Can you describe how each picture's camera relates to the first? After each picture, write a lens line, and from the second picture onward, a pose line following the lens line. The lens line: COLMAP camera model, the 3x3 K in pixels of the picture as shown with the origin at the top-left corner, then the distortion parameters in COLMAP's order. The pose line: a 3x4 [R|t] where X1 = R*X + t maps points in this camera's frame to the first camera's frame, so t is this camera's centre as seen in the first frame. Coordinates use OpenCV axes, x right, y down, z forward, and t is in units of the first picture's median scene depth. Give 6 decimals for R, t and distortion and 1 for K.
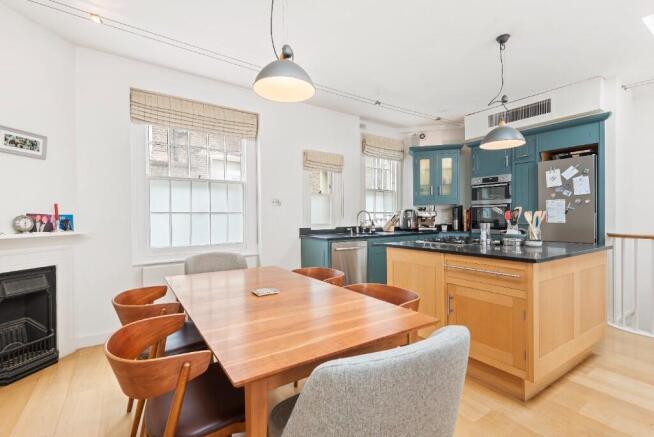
lens RADIAL K [[301.7, 0, 324.9], [0, 301.7, 219.5], [0, 0, 1]] dist [-0.000176, -0.000391]
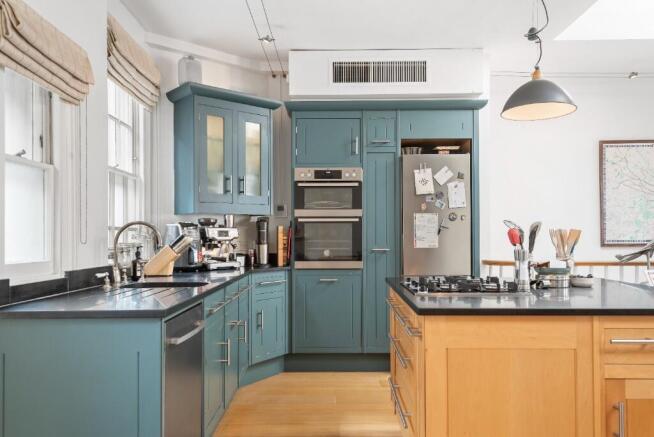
lens RADIAL K [[507.9, 0, 324.9], [0, 507.9, 237.5], [0, 0, 1]] dist [0.013223, 0.001068]
pose [[0.561383, 0.003377, 0.827549, -0.293982], [0.009727, 0.999896, -0.010678, -0.002180], [-0.827499, 0.014044, 0.561292, 0.546233]]
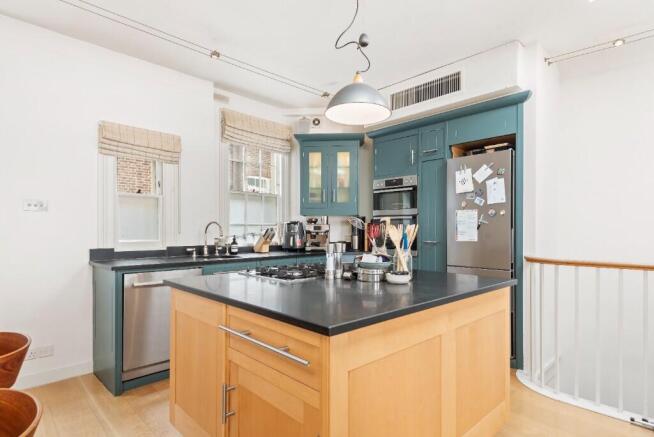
lens RADIAL K [[349.4, 0, 330.9], [0, 349.4, 231.9], [0, 0, 1]] dist [0.026686, -0.004199]
pose [[0.982201, 0.007614, 0.187678, 0.275859], [-0.006607, 0.999960, -0.005992, -0.004998], [-0.187716, 0.004645, 0.982212, 0.218026]]
